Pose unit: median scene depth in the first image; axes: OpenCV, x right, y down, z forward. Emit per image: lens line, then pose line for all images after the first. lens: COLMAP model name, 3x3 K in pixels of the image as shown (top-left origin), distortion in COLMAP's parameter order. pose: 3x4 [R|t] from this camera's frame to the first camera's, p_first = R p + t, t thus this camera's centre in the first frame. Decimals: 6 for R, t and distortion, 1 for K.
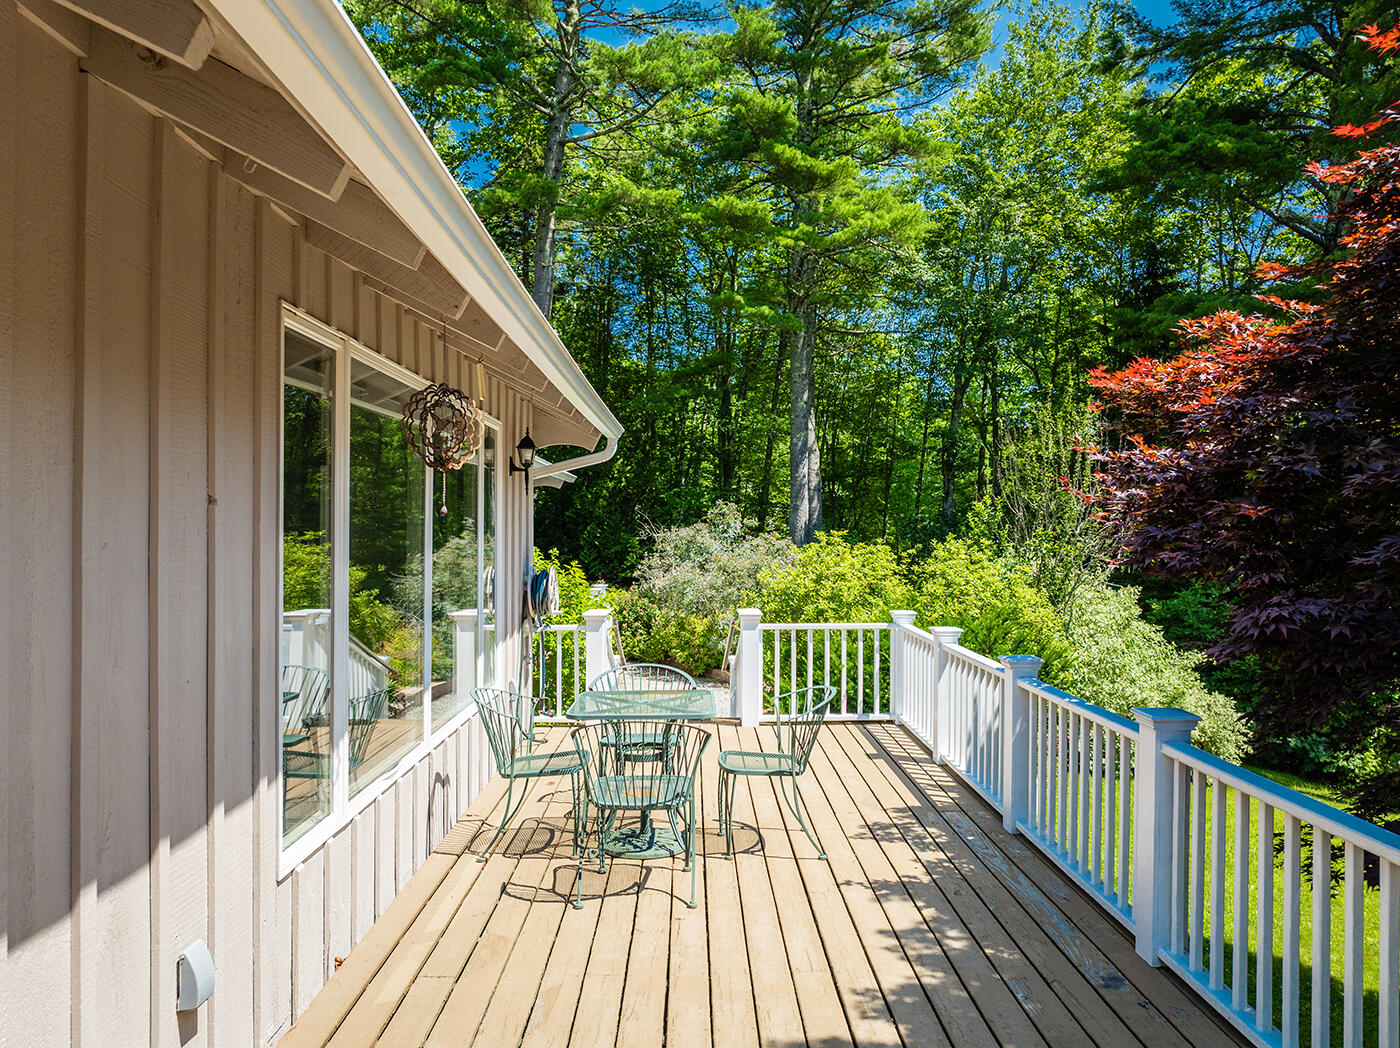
lens RADIAL K [[995.2, 0, 699.7], [0, 995.2, 526.0], [0, 0, 1]] dist [-0.020561, 0.000231]
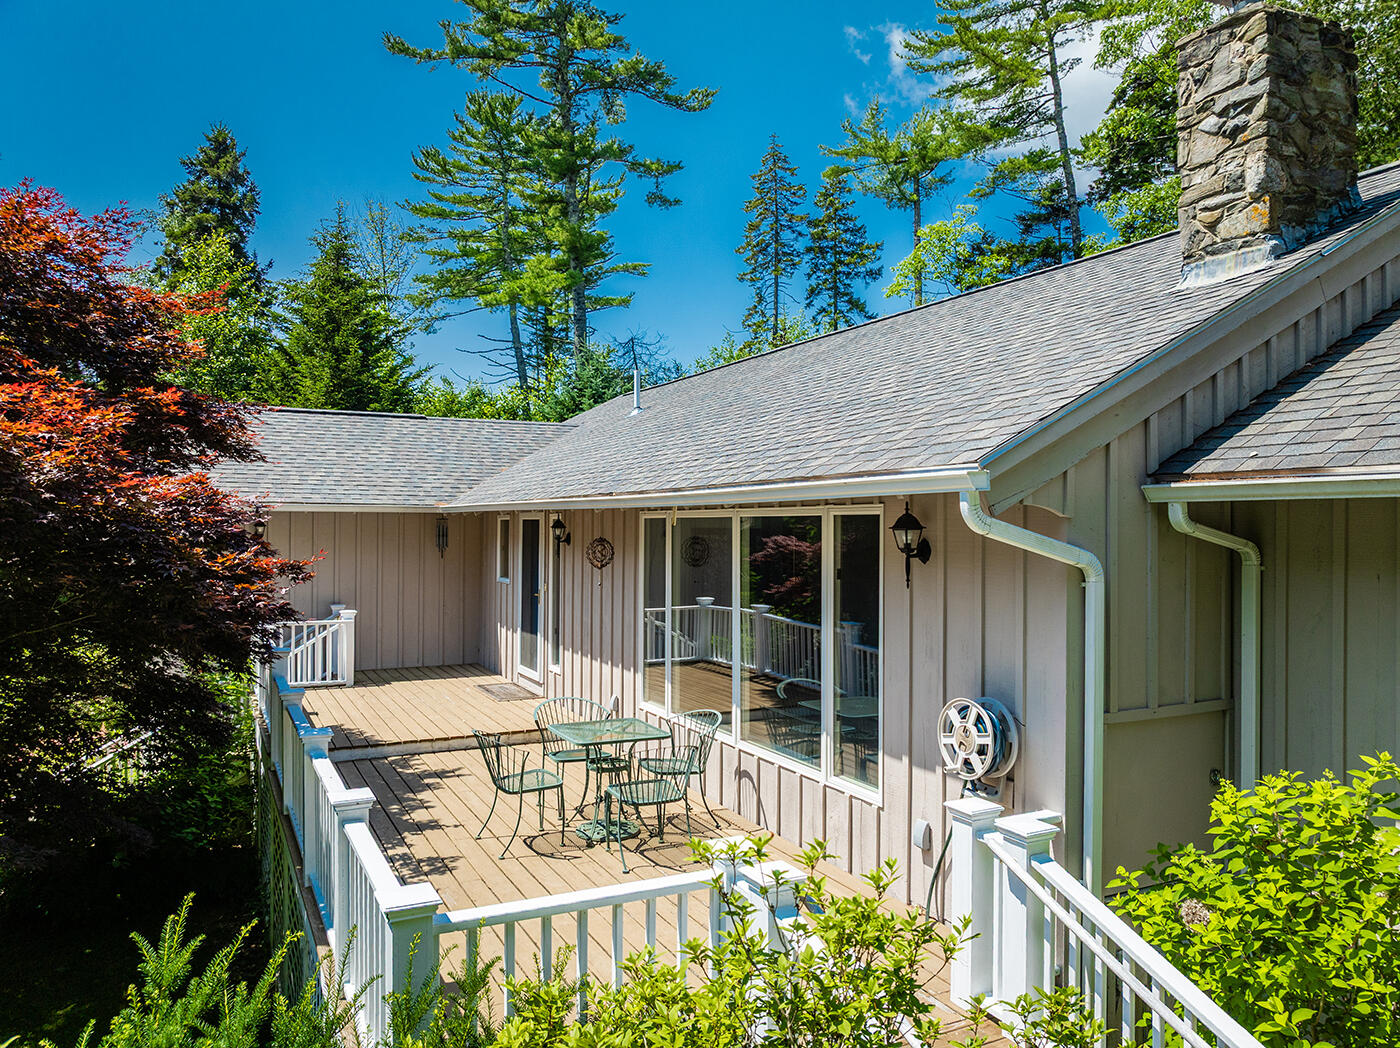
lens RADIAL K [[995.2, 0, 699.2], [0, 995.2, 527.0], [0, 0, 1]] dist [-0.020561, 0.000231]
pose [[-0.894057, -0.006847, -0.447900, 0.522346], [-0.003491, 0.999959, -0.008317, -0.111363], [0.447939, -0.005872, -0.894045, 2.630698]]
